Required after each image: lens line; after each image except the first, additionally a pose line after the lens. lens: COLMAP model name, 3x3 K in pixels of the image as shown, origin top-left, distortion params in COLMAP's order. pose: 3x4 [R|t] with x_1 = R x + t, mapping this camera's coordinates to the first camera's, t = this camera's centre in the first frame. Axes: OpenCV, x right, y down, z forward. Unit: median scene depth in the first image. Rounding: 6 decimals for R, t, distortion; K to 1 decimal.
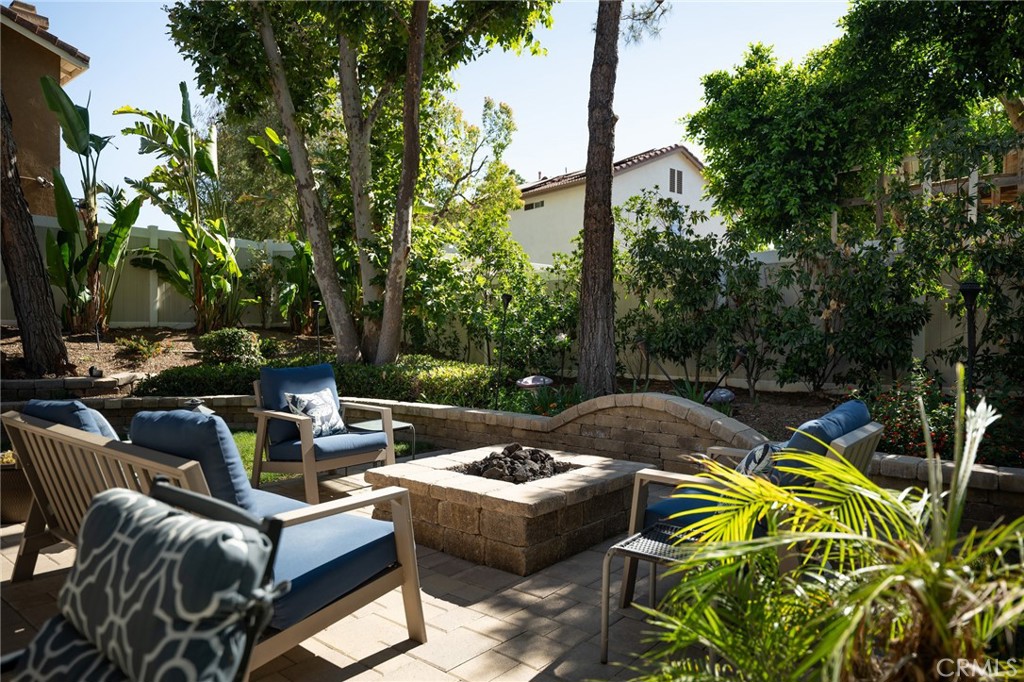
lens RADIAL K [[686.1, 0, 512.0], [0, 686.1, 341.0], [0, 0, 1]] dist [0.000024, -0.004658]
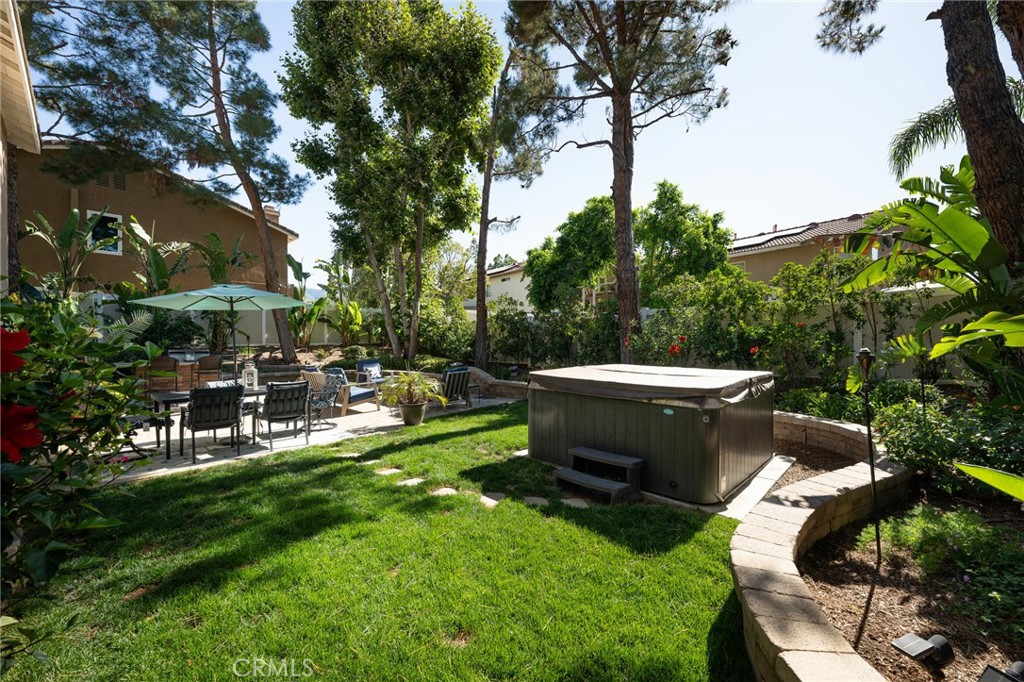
lens RADIAL K [[405.4, 0, 512.0], [0, 405.4, 341.0], [0, 0, 1]] dist [-0.001186, 0.000178]
pose [[0.998918, -0.013407, -0.044532, 0.274318], [0.013242, 0.999904, -0.003999, -0.022864], [0.044581, 0.003405, 0.999000, -0.556411]]
